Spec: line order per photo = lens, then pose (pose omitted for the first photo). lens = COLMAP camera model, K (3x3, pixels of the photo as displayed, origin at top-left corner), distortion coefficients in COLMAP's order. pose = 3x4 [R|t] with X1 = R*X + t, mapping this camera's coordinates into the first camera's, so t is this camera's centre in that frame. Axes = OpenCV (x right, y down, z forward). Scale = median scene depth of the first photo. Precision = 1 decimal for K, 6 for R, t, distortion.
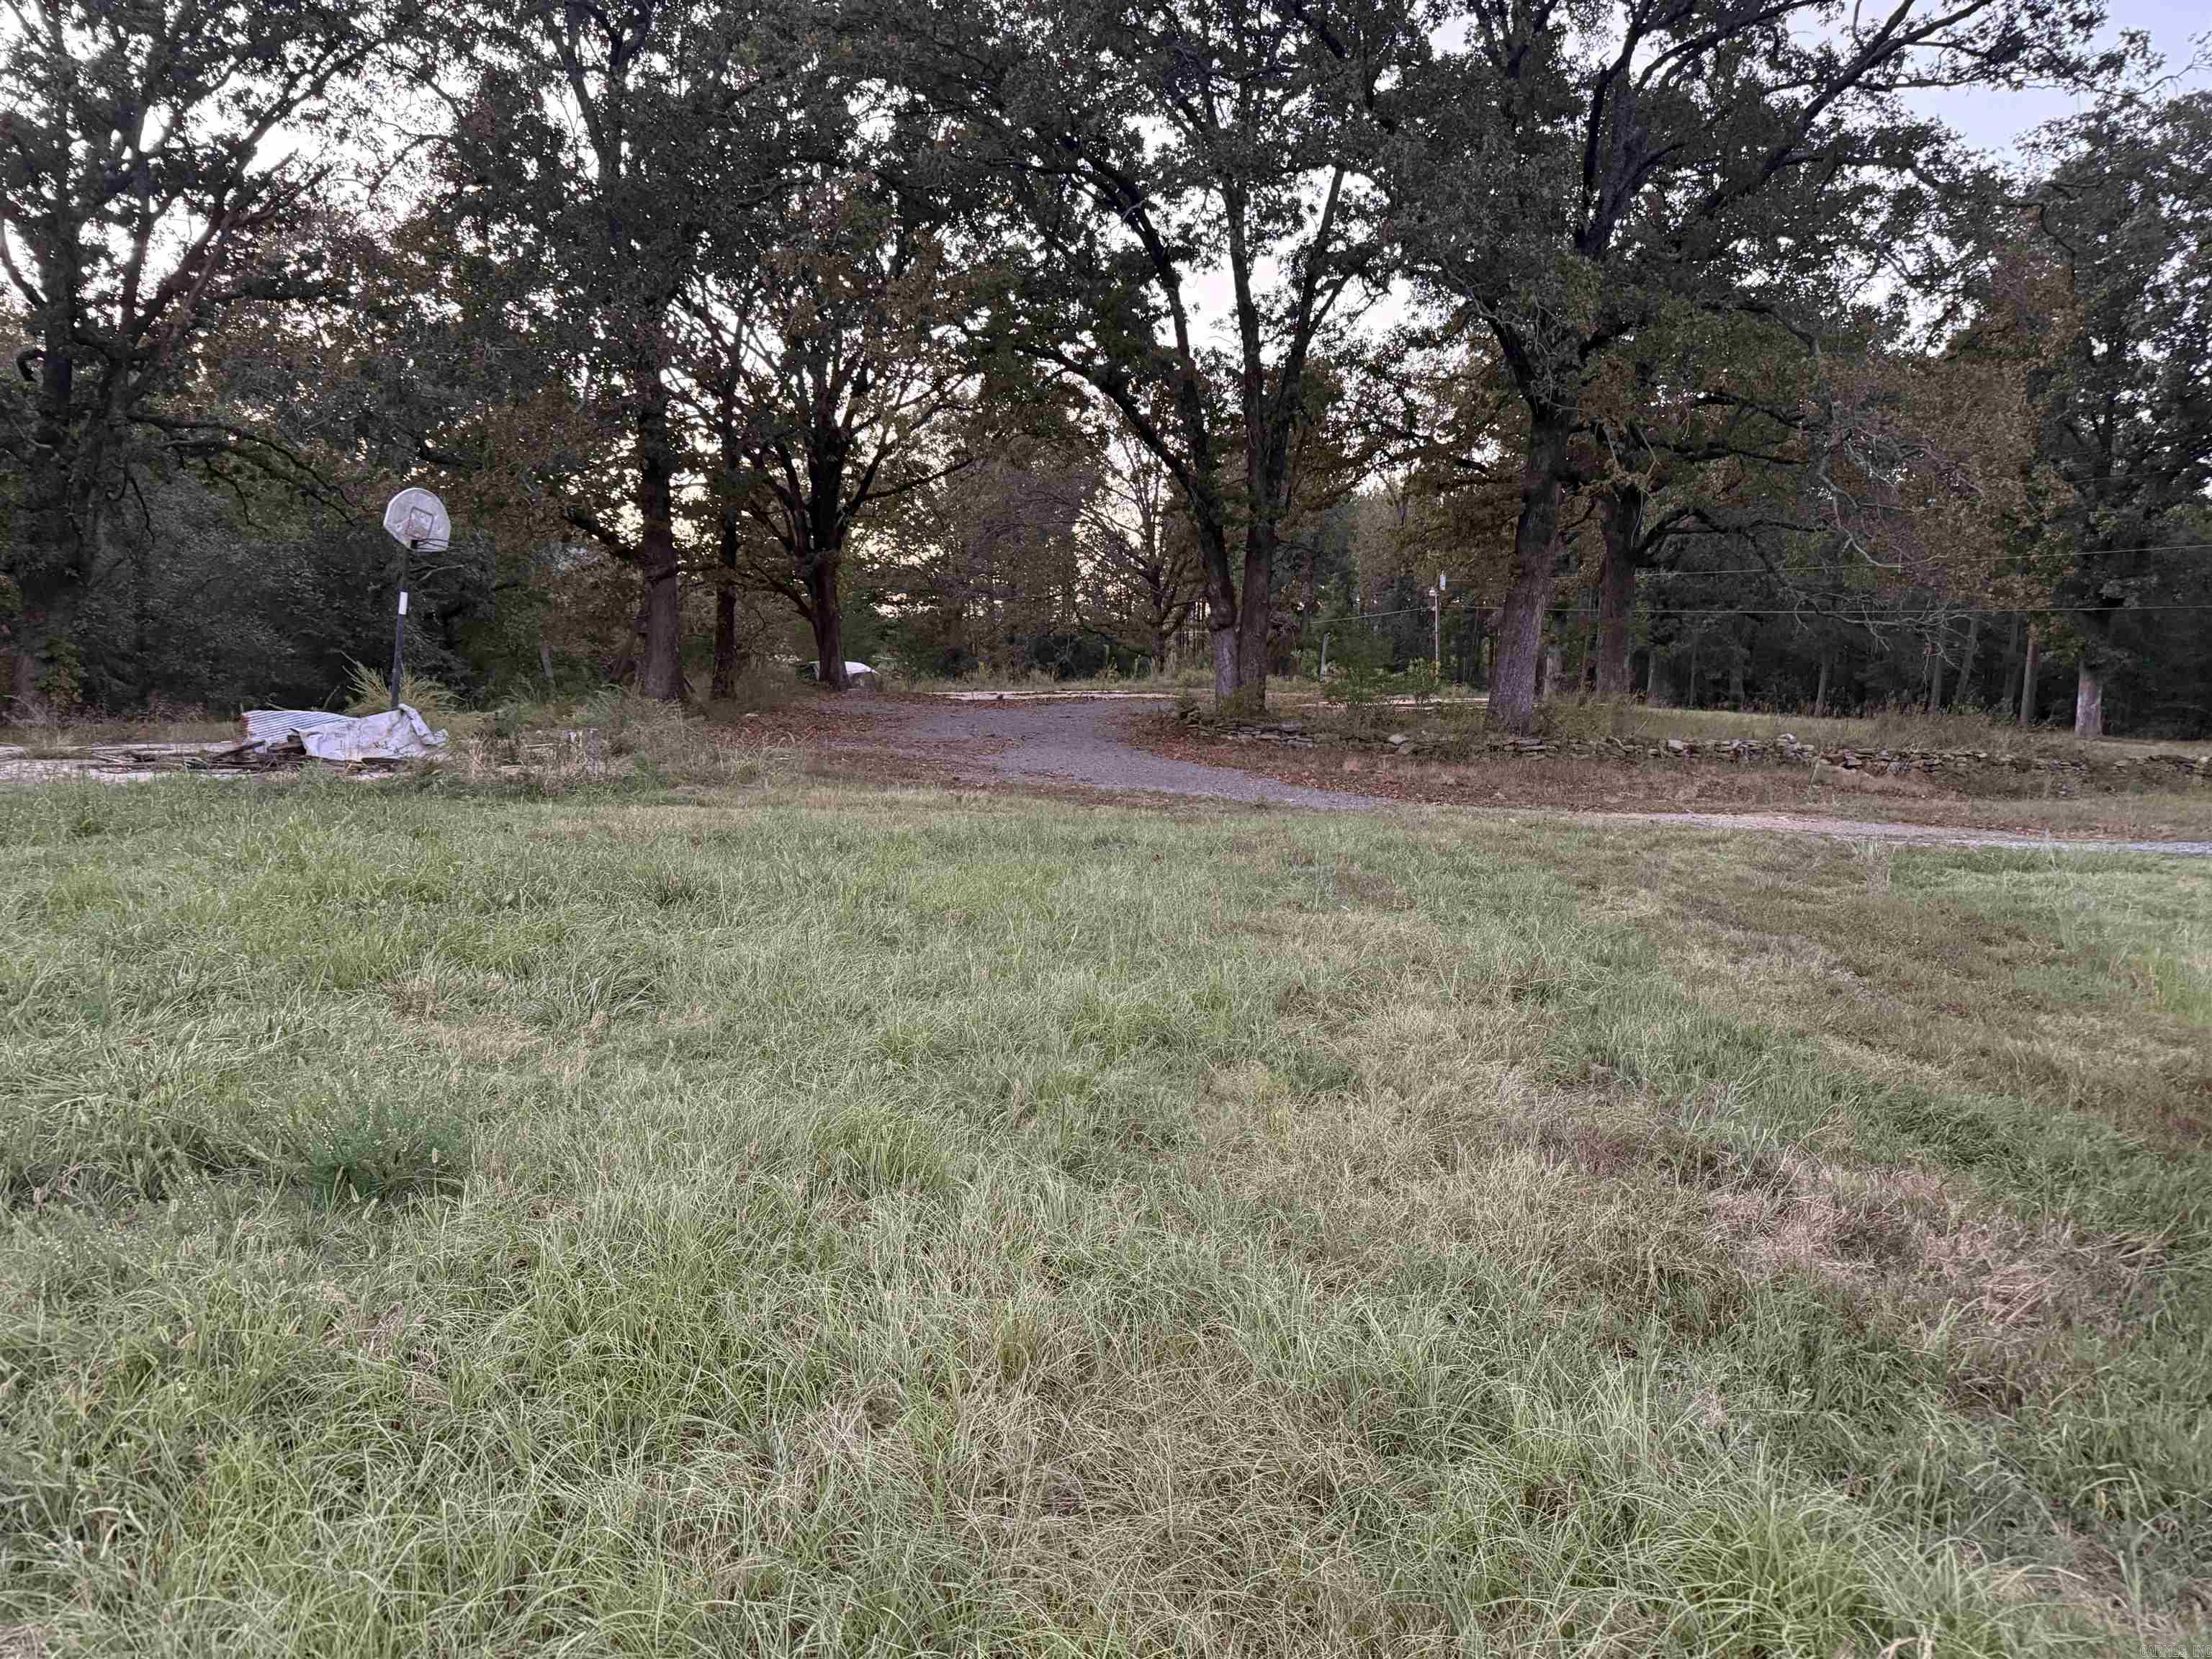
lens RADIAL K [[1531.2, 0, 1104.9], [0, 1531.2, 833.3], [0, 0, 1]] dist [-0.001492, -0.002356]
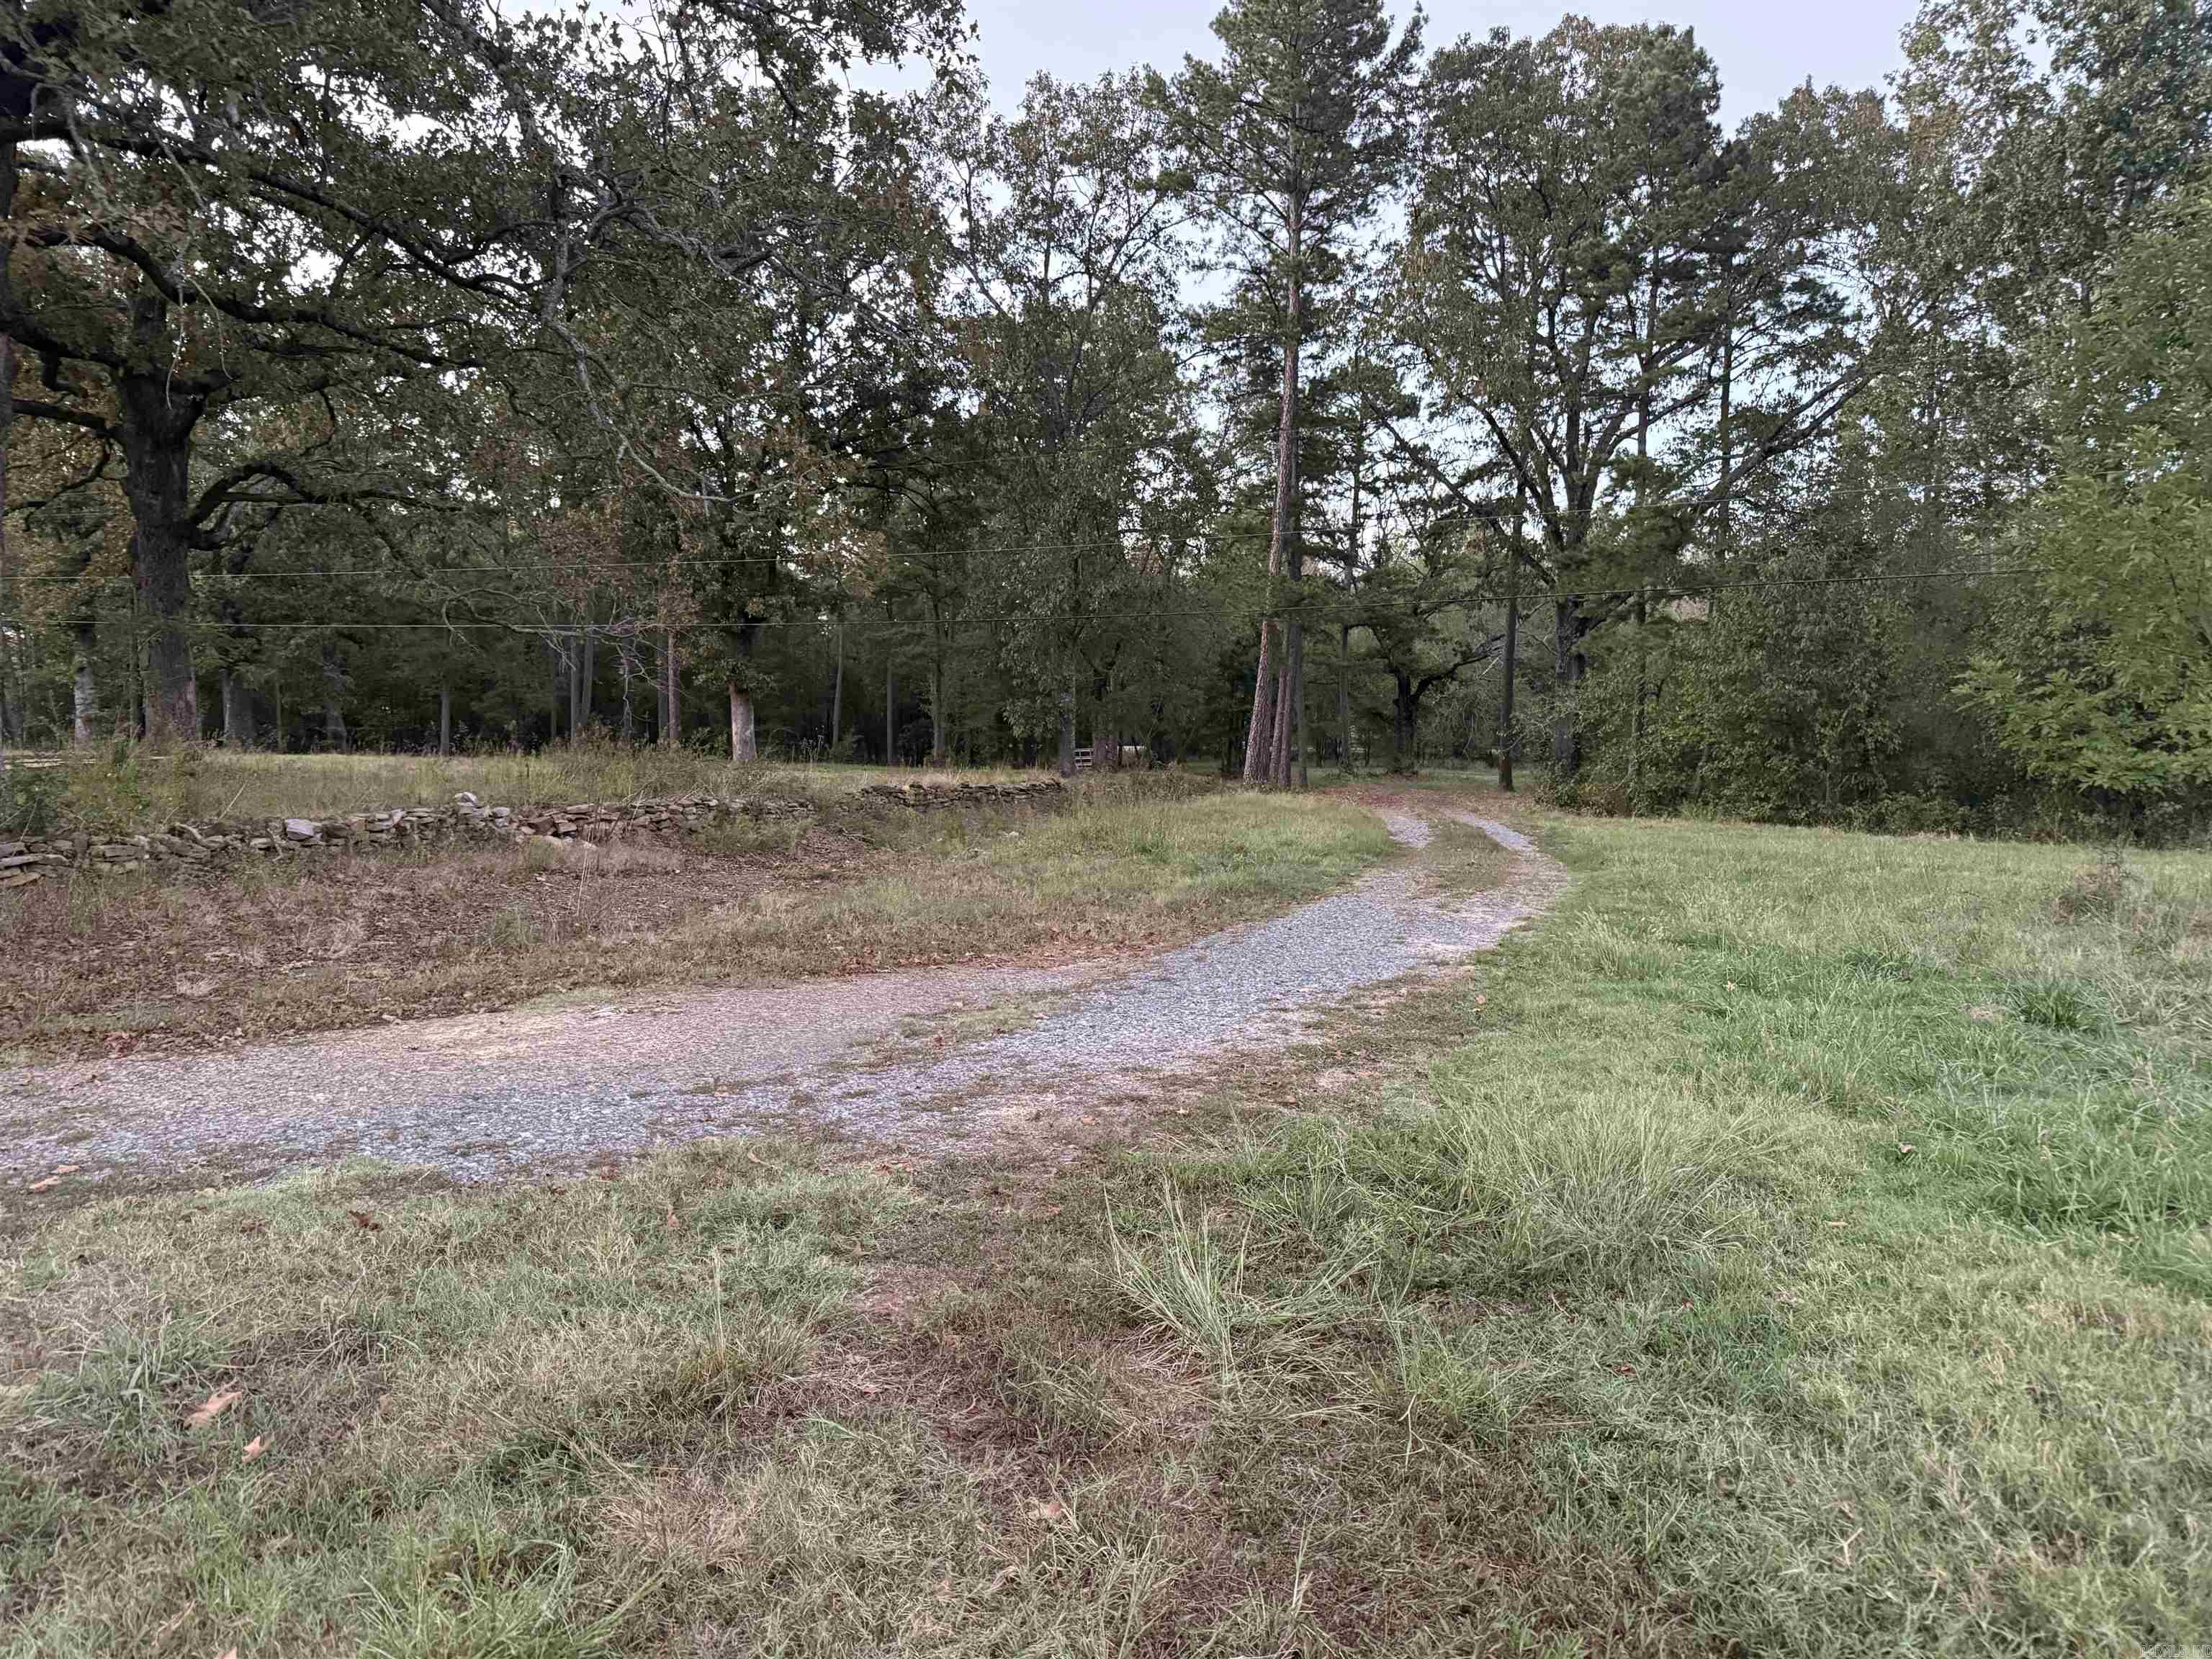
lens RADIAL K [[1531.2, 0, 1107.5], [0, 1531.2, 835.6], [0, 0, 1]] dist [-0.001492, -0.002356]
pose [[0.646871, -0.087623, 0.757548, 0.096142], [0.102722, 0.994335, 0.027296, -0.029311], [-0.755649, 0.060160, 0.652208, 0.287396]]
